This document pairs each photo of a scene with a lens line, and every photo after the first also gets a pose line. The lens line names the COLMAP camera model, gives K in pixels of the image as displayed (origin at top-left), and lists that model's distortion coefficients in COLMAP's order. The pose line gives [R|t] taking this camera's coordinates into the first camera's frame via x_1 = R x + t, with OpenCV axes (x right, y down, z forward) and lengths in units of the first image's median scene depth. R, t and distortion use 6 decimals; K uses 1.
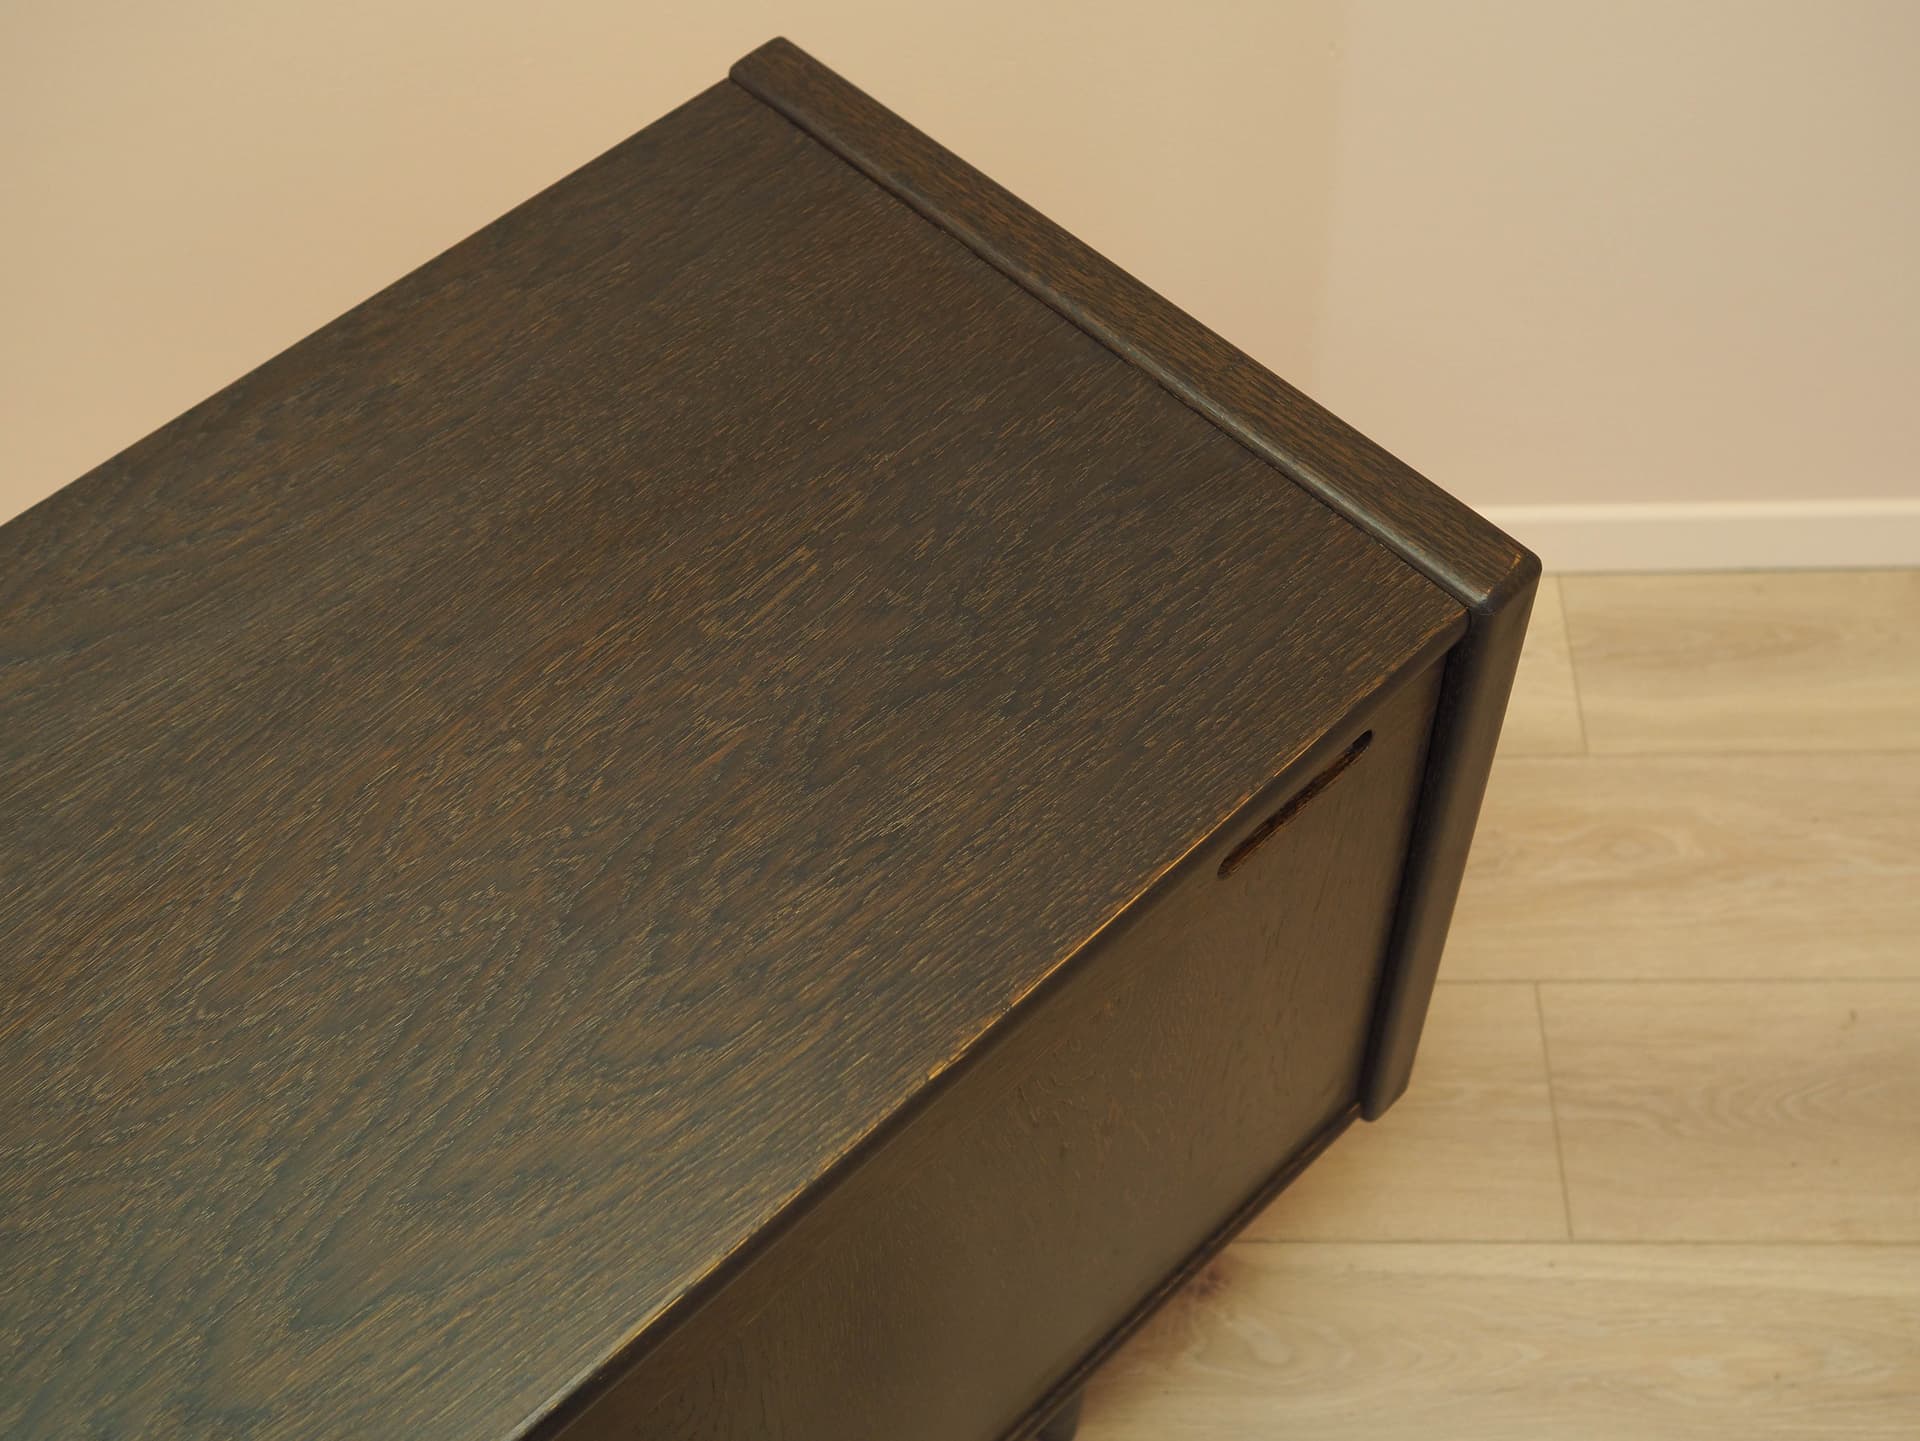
lens RADIAL K [[2030.2, 0, 971.8], [0, 2030.2, 713.8], [0, 0, 1]] dist [-0.009835, -0.008288]
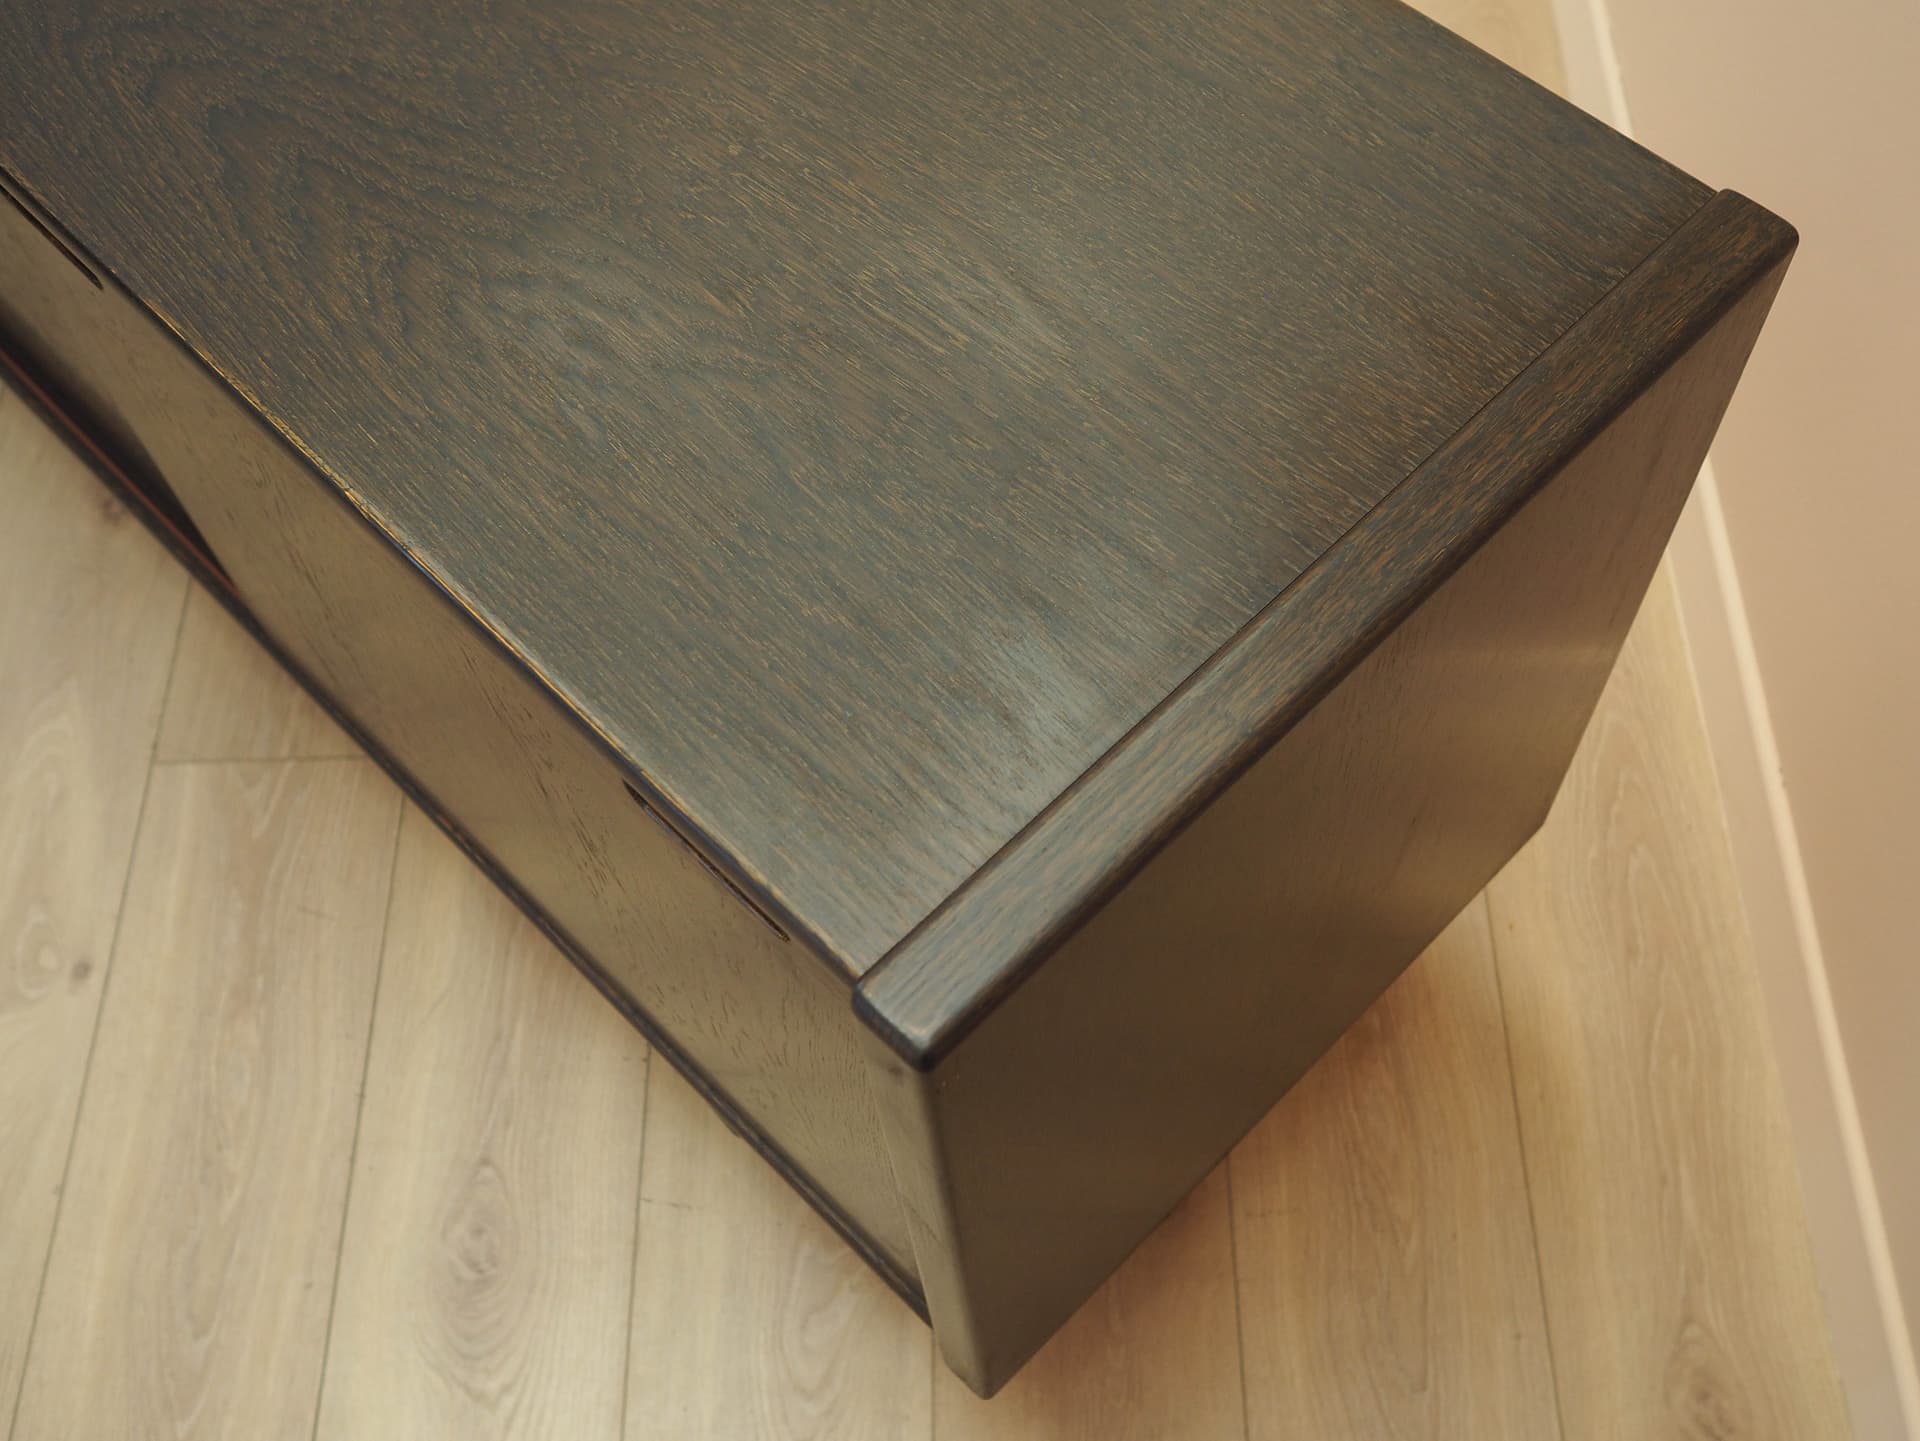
lens RADIAL K [[2030.2, 0, 971.8], [0, 2030.2, 713.8], [0, 0, 1]] dist [-0.009835, -0.008288]
pose [[0.047326, 0.899657, -0.434024, 0.507167], [-0.806628, 0.290705, 0.514628, -0.544382], [0.589162, 0.325740, 0.739447, 0.380823]]
